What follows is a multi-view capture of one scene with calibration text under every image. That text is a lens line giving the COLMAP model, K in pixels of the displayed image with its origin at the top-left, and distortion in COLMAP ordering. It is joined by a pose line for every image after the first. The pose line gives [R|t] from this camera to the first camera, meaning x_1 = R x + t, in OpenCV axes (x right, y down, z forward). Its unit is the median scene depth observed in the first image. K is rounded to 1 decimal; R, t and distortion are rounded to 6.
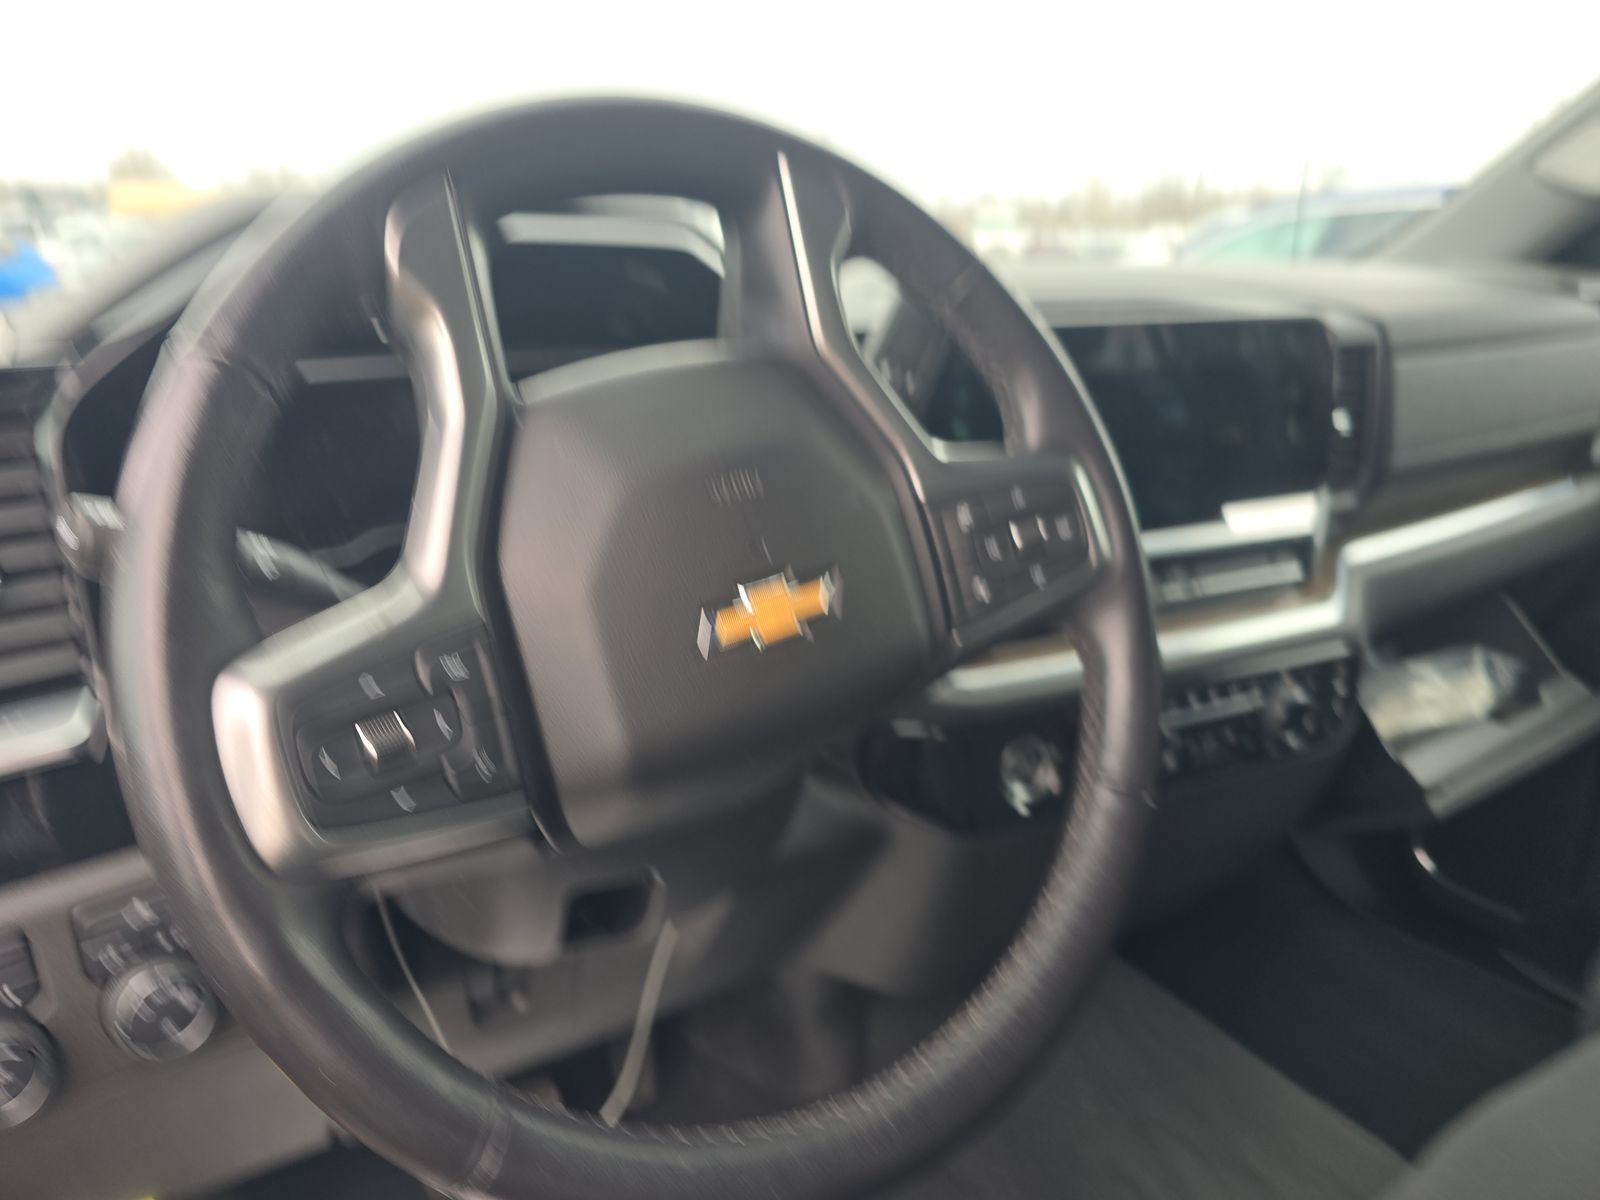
lens RADIAL K [[1036.3, 0, 802.8], [0, 1036.3, 615.1], [0, 0, 1]] dist [-0.003451, -0.000558]
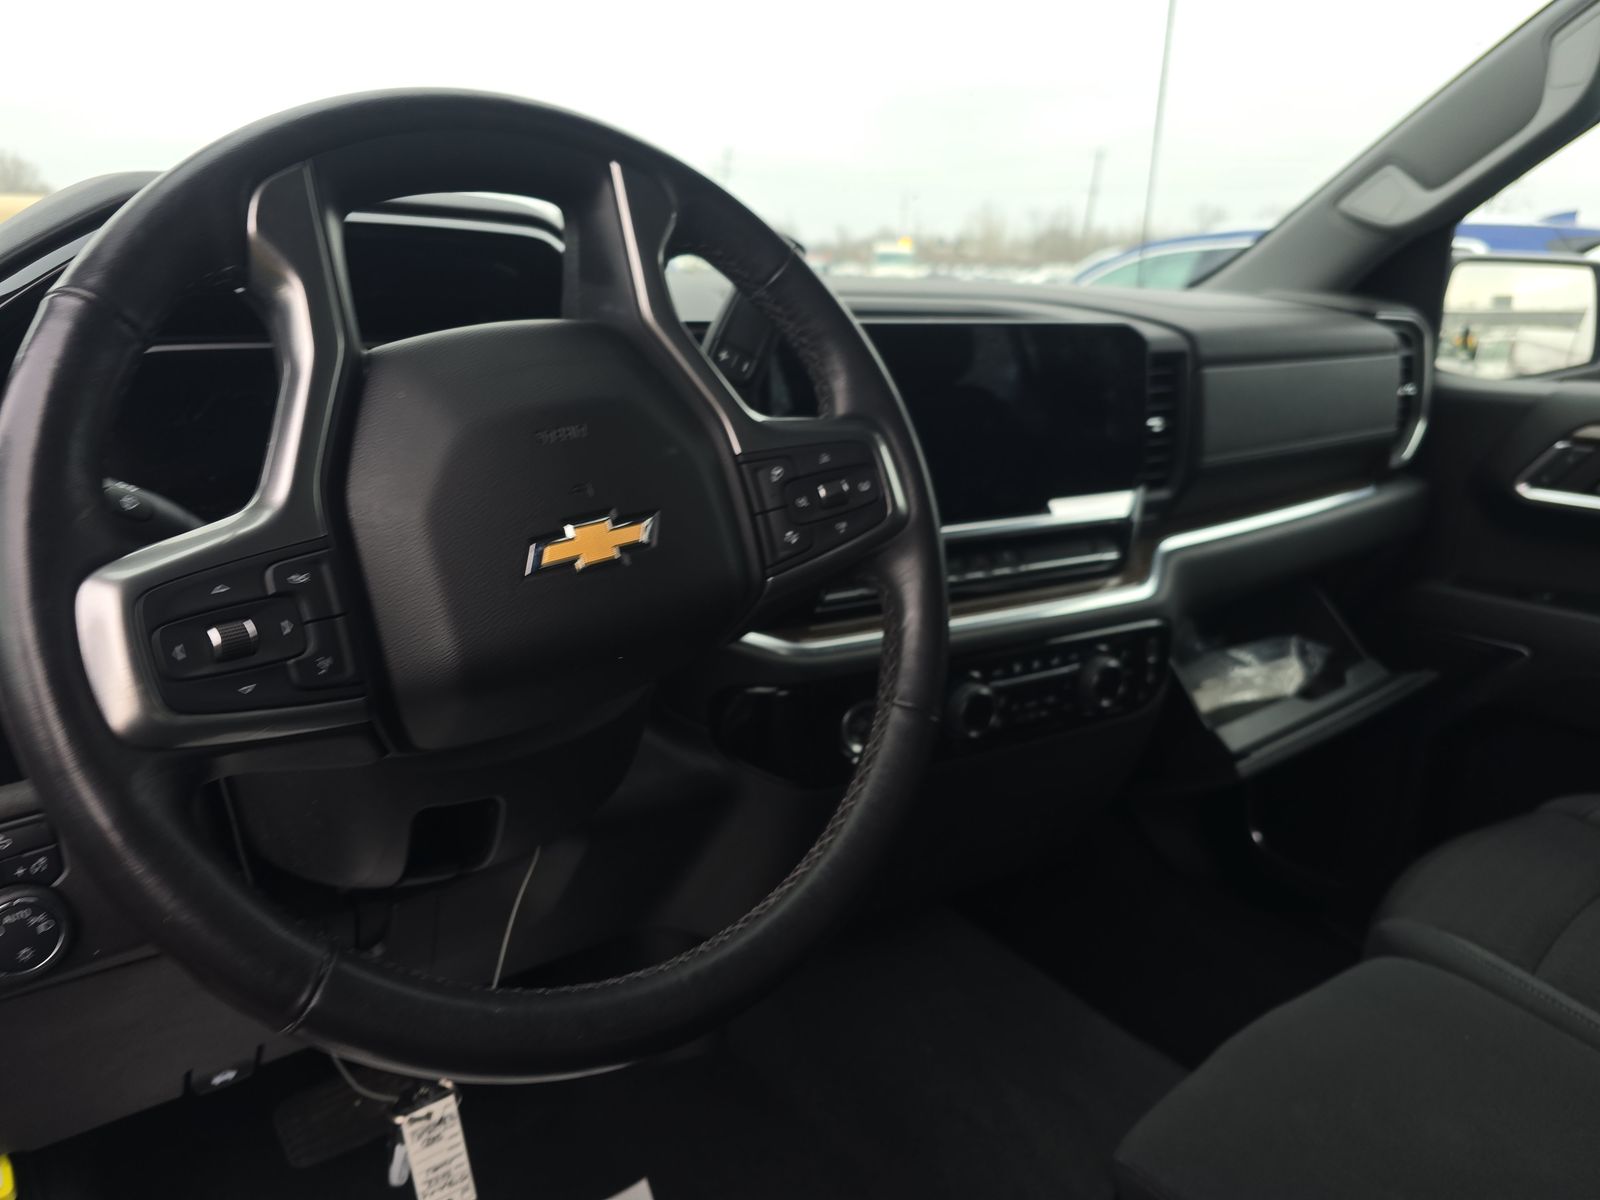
lens RADIAL K [[1049.5, 0, 800.0], [0, 1049.5, 600.0], [0, 0, 1]] dist [0.002761, 0.000058]
pose [[0.996648, 0.002461, 0.081767, 0.086236], [0.001408, 0.998883, -0.047230, 0.096759], [-0.081792, 0.047187, 0.995532, -0.139580]]
